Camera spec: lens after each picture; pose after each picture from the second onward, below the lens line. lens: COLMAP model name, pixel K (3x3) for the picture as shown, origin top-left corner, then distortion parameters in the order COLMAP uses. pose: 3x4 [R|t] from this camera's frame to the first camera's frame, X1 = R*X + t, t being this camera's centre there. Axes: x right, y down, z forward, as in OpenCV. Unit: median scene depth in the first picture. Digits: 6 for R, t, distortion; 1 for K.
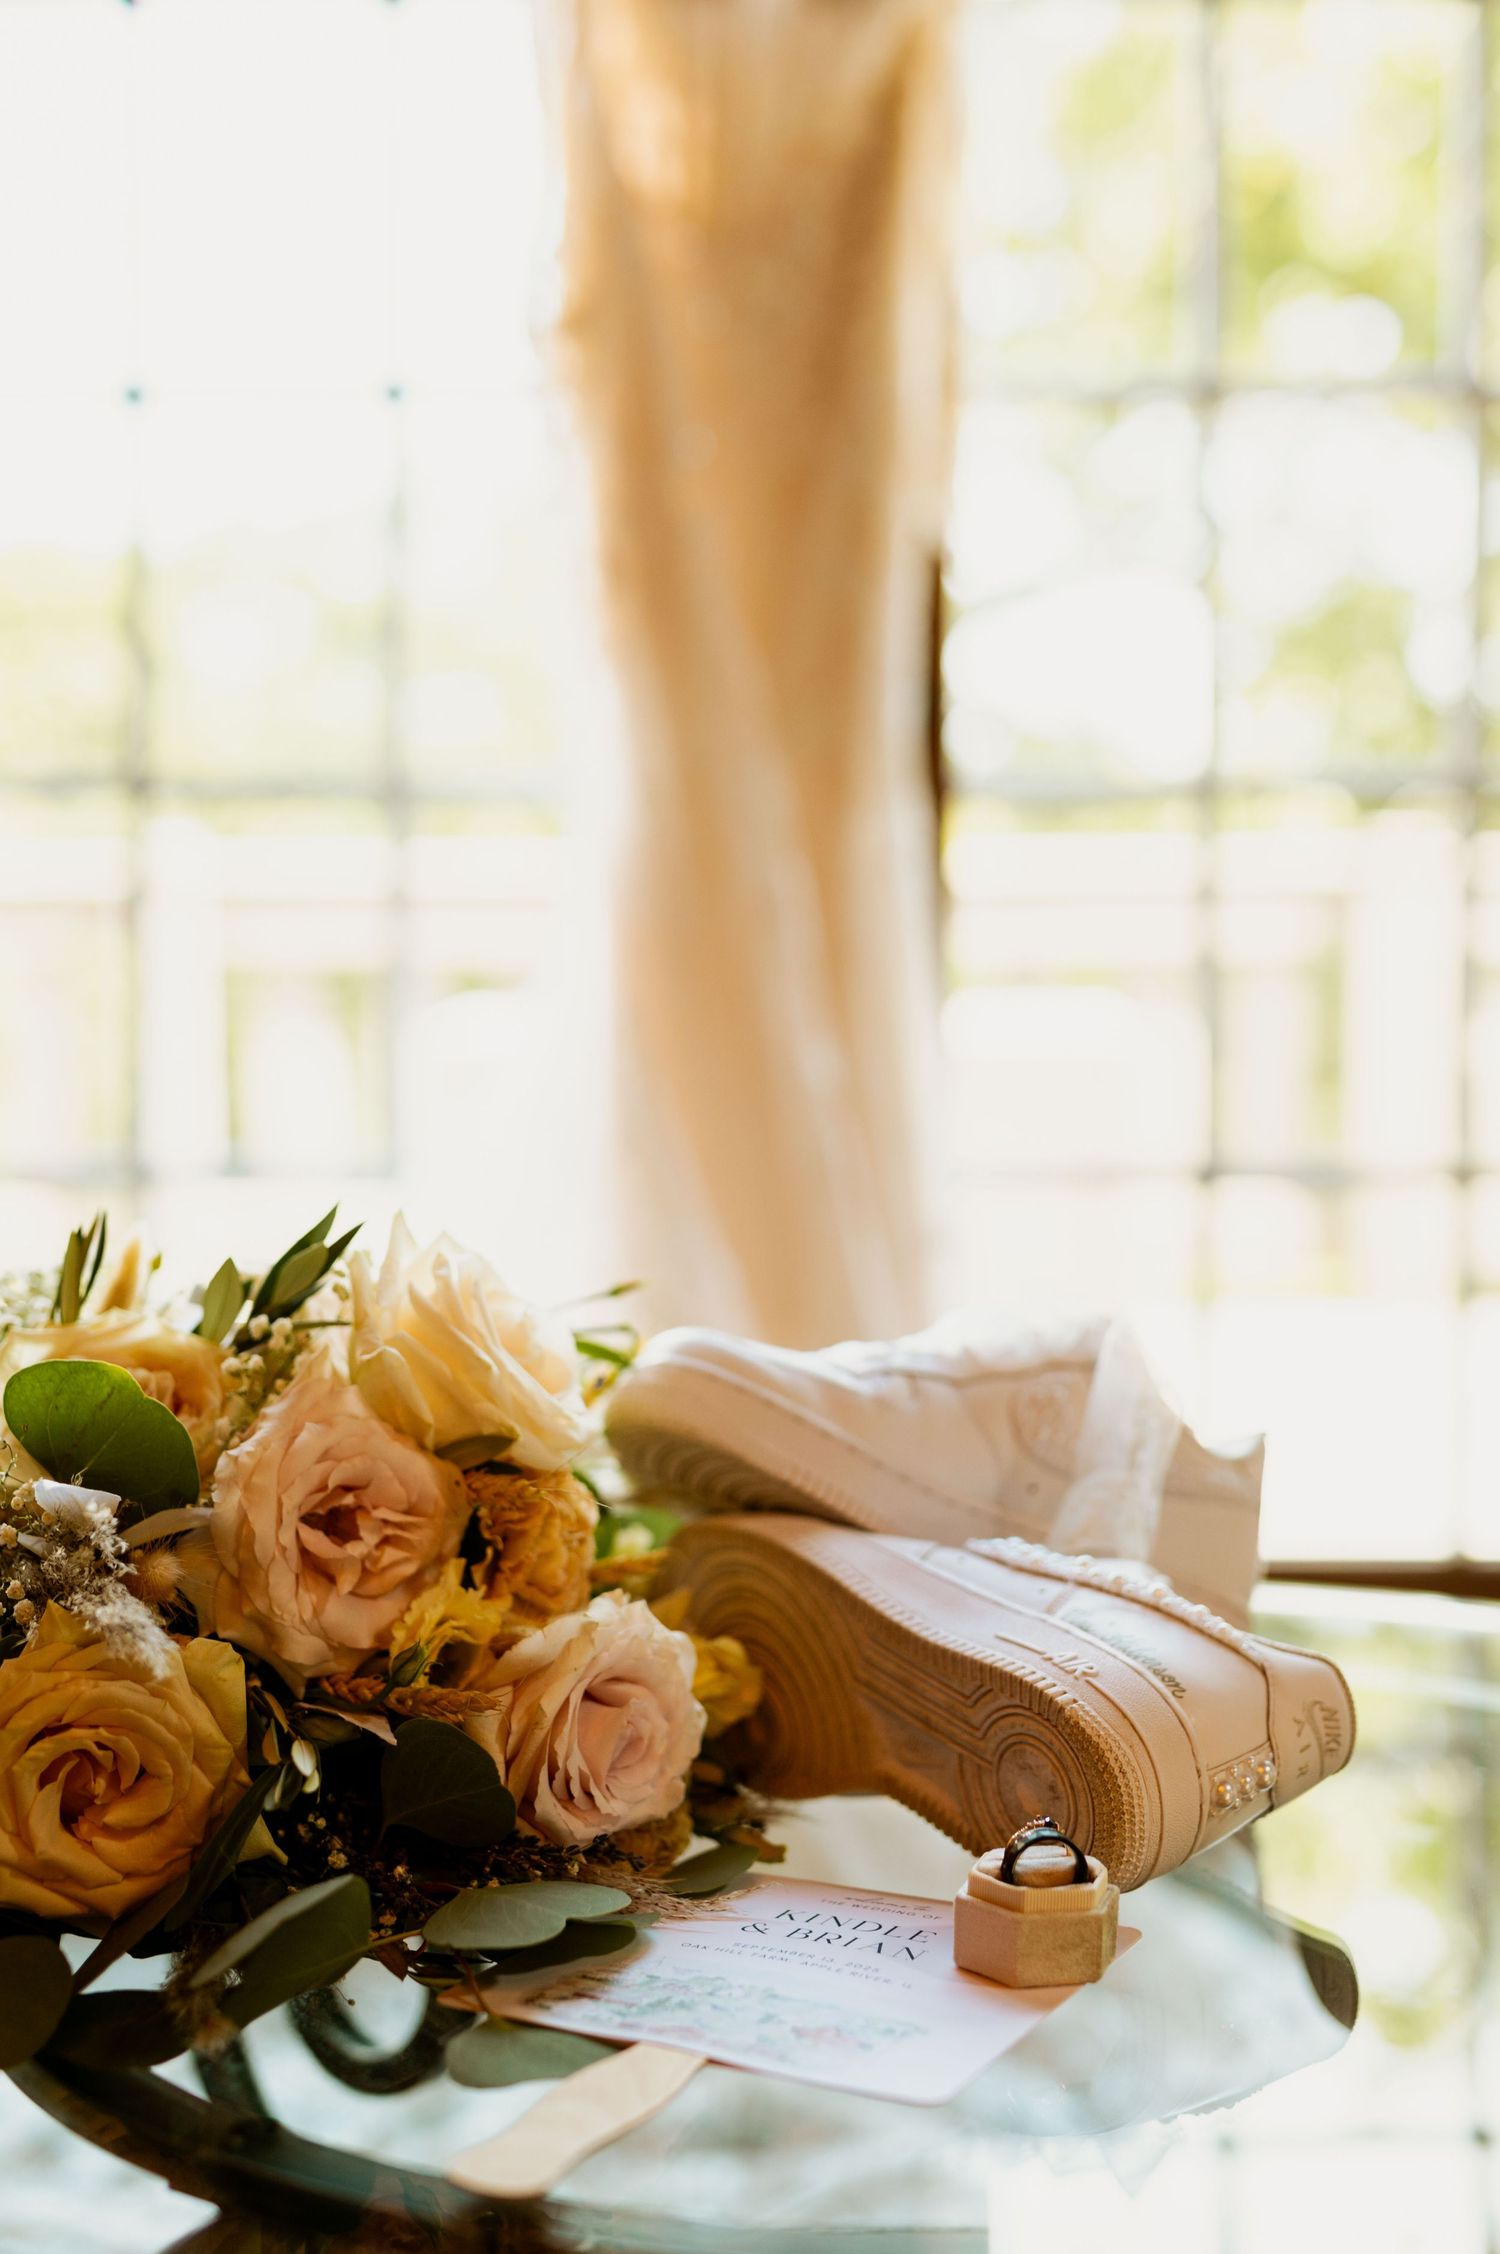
lens RADIAL K [[3375.0, 0, 750.0], [0, 3375.0, 1127.0], [0, 0, 1]] dist [-0.042803, -0.144555]
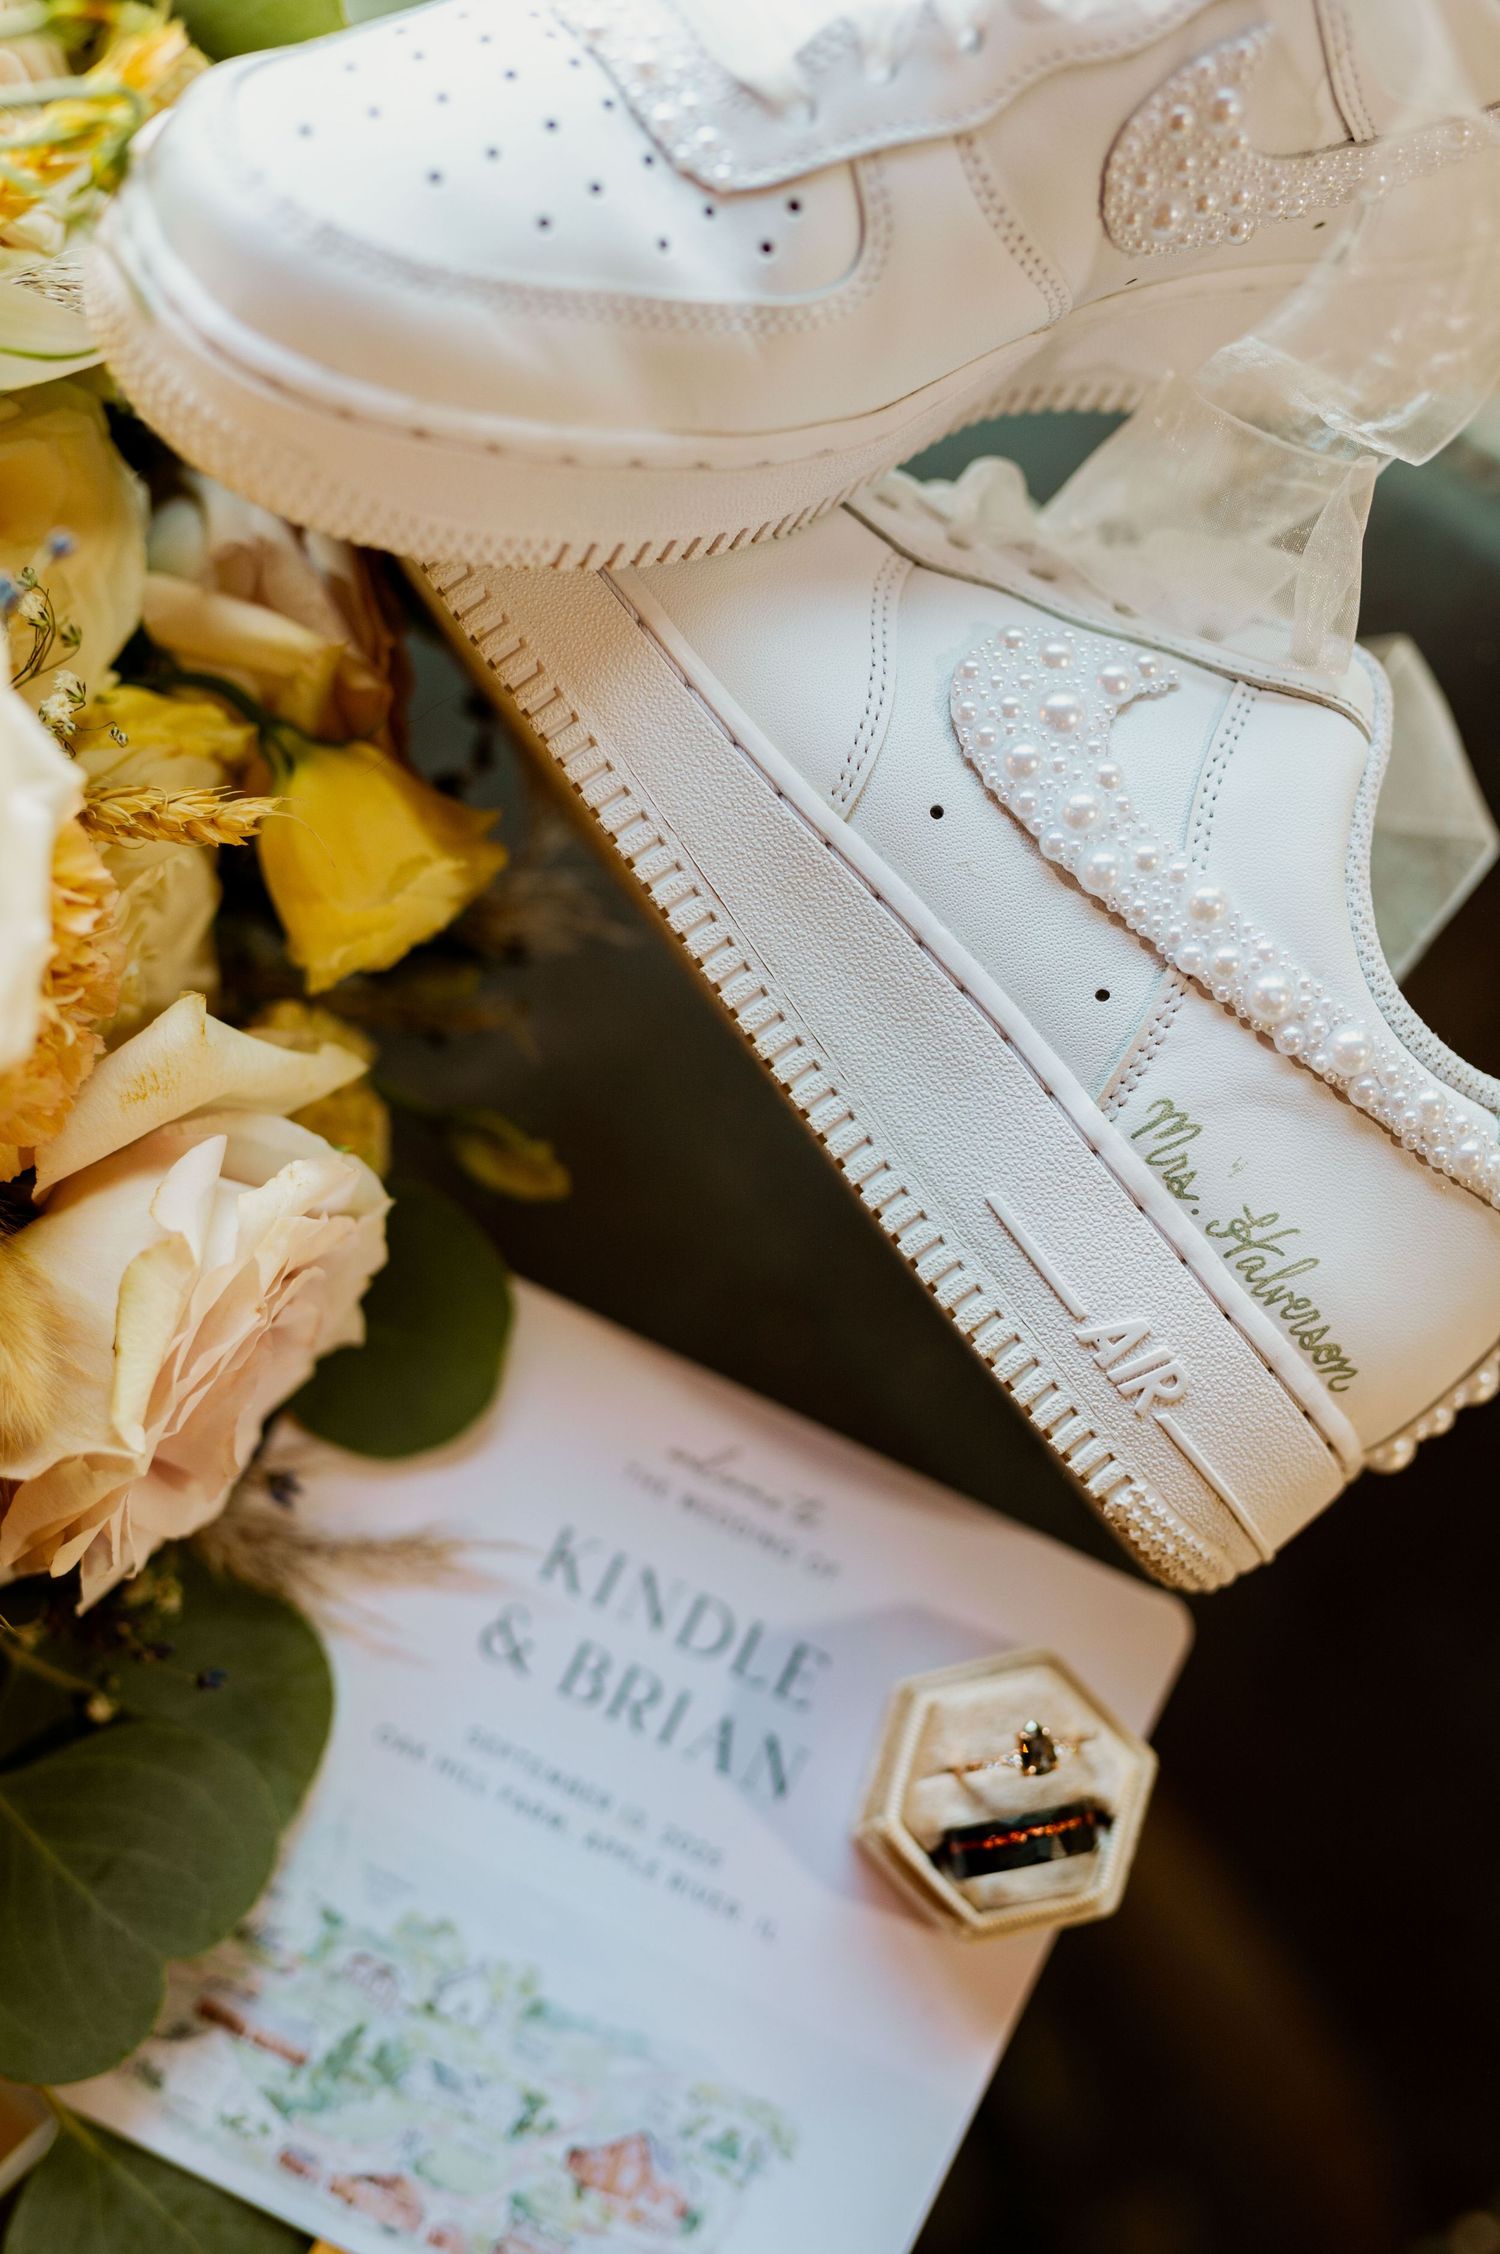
lens RADIAL K [[3224.3, 0, 750.0], [0, 3224.3, 1127.0], [0, 0, 1]] dist [-0.023097, -0.022041]
pose [[0.999491, -0.006345, 0.031255, 0.027527], [-0.028659, 0.251349, 0.967472, -0.327562], [-0.013995, -0.967876, 0.251039, 1.000197]]
